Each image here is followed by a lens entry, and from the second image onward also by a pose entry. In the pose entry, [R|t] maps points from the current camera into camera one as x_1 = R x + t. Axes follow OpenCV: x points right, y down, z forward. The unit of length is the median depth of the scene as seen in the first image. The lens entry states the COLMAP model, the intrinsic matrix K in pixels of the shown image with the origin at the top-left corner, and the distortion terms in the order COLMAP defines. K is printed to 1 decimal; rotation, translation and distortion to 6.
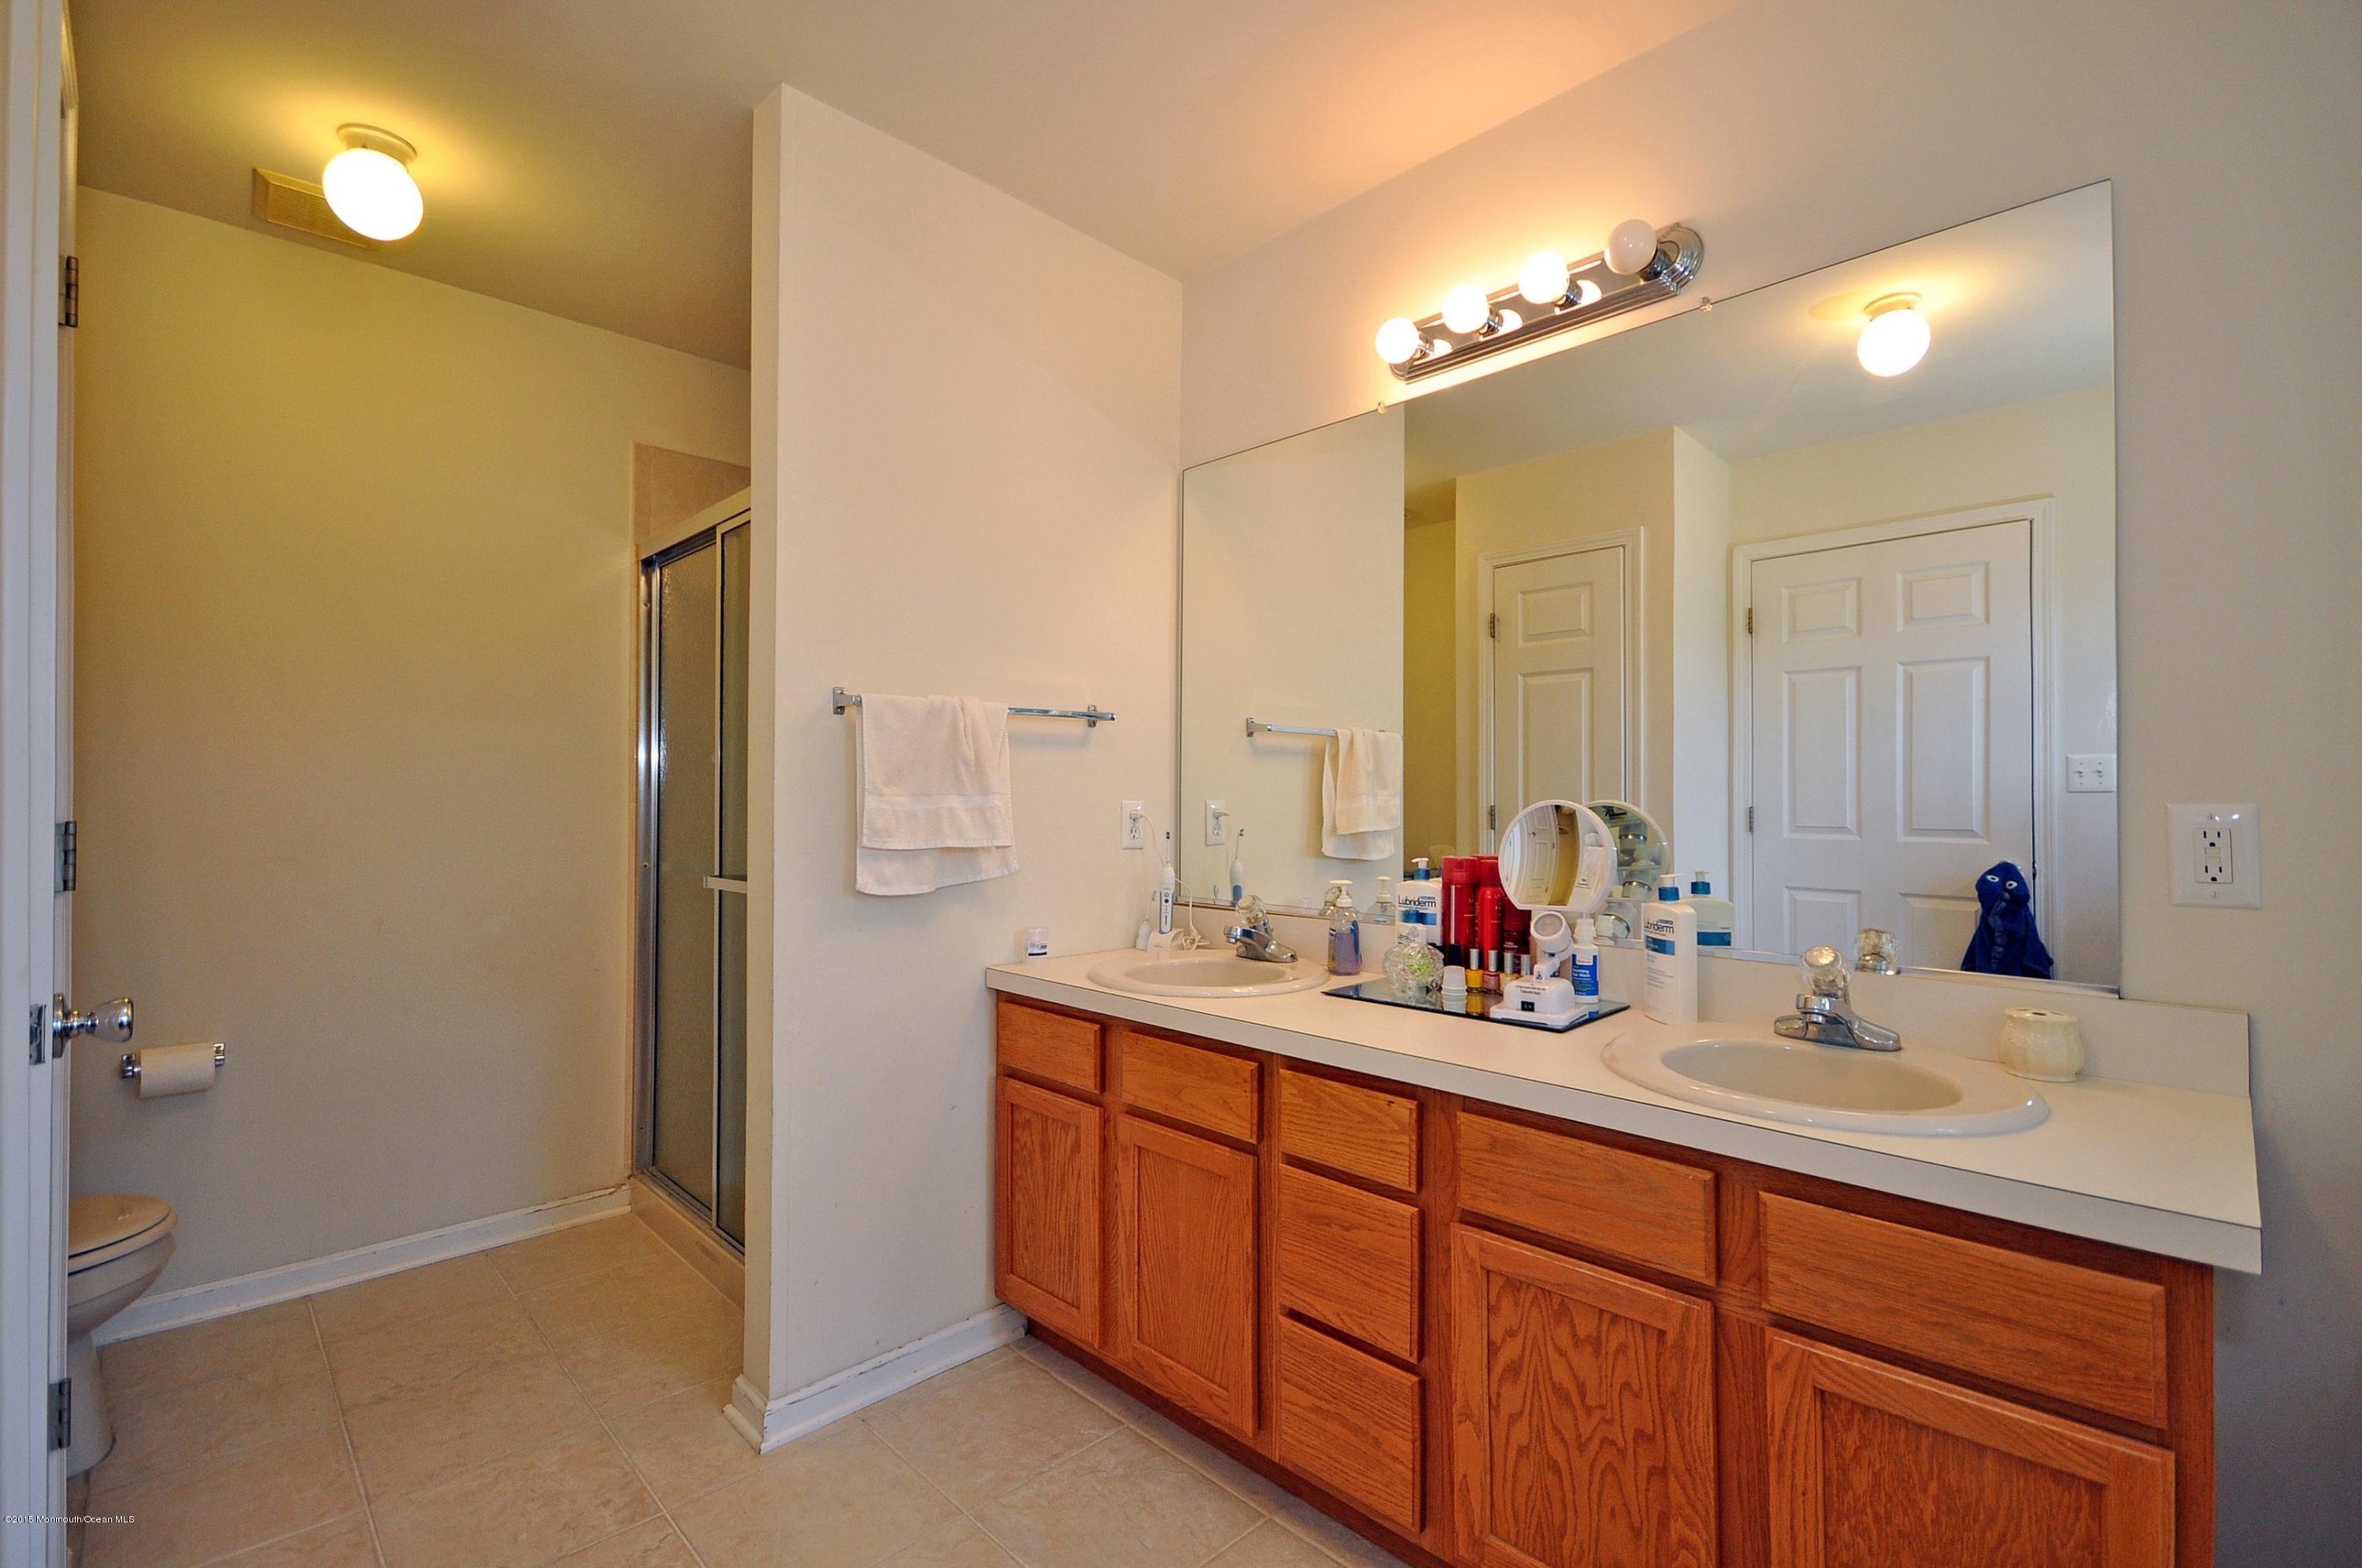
lens RADIAL K [[1030.7, 0, 1186.0], [0, 1030.7, 809.9], [0, 0, 1]] dist [-0.000258, -0.000162]
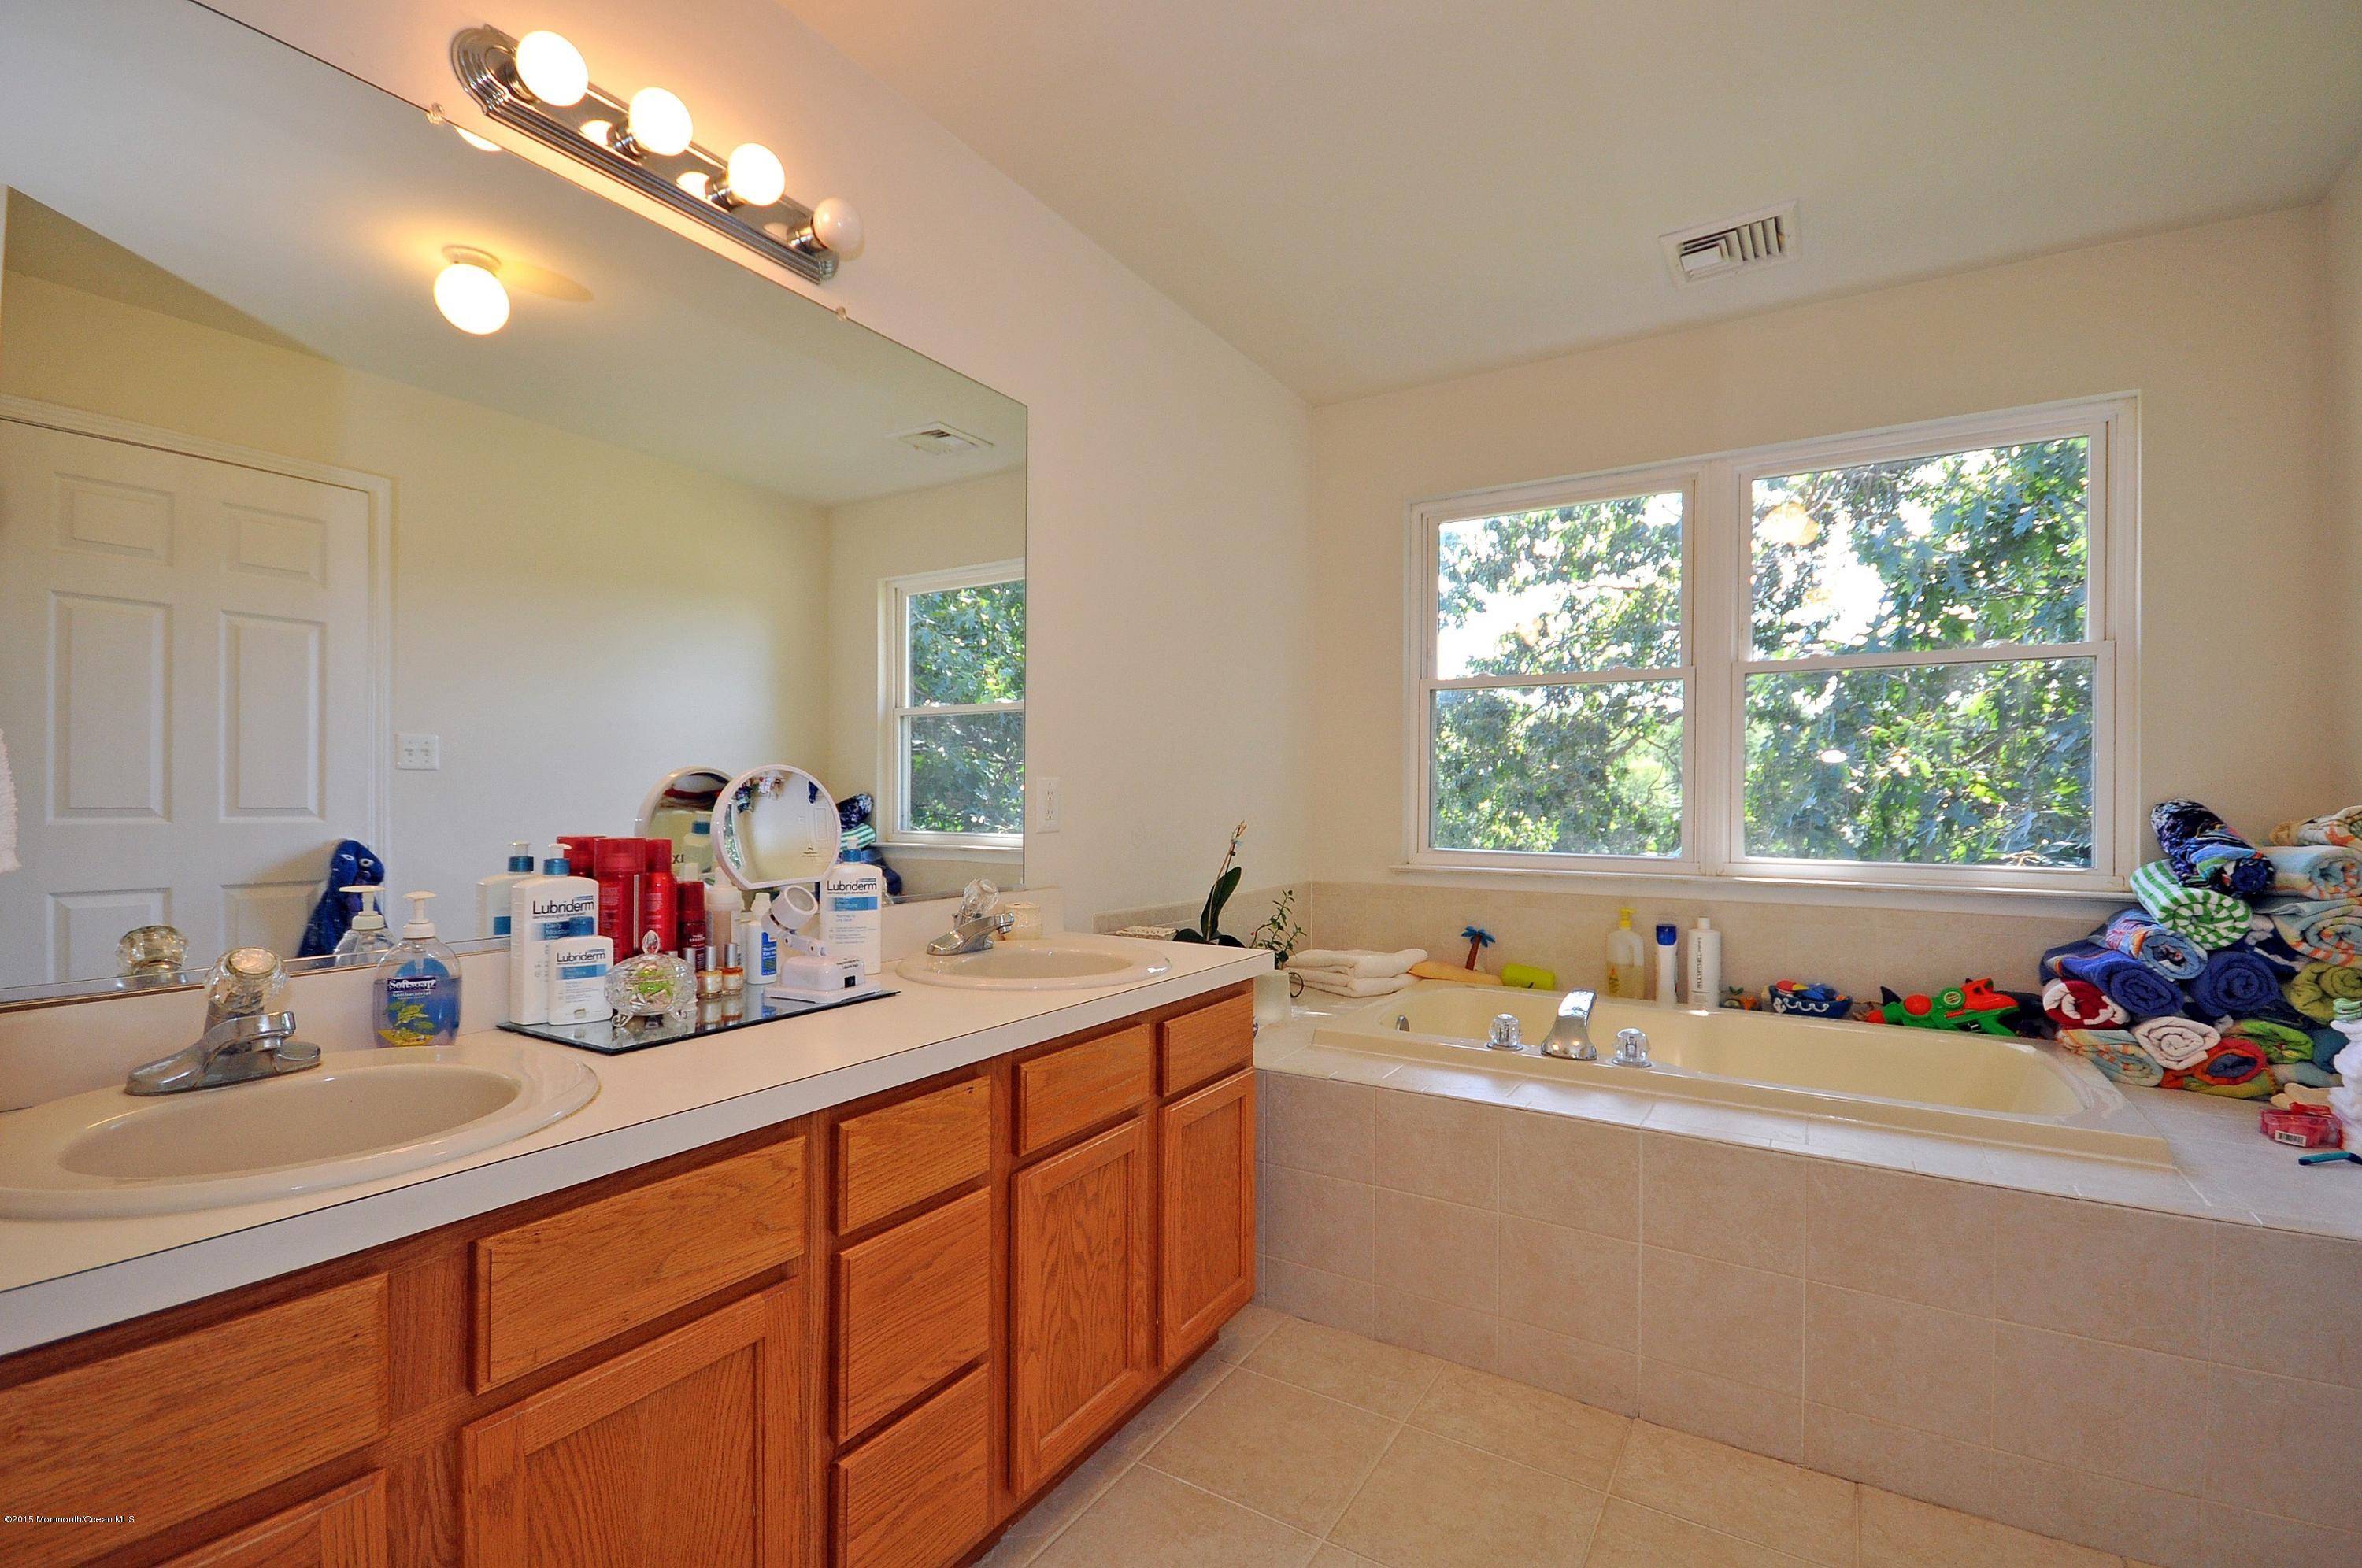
lens RADIAL K [[1041.2, 0, 1181.0], [0, 1041.2, 784.0], [0, 0, 1]] dist [0.000419, -0.000142]
pose [[-0.227028, 0.009336, 0.973844, -0.770221], [0.001675, 0.999956, -0.009196, 0.019030], [-0.973887, -0.000456, -0.227033, 1.044900]]
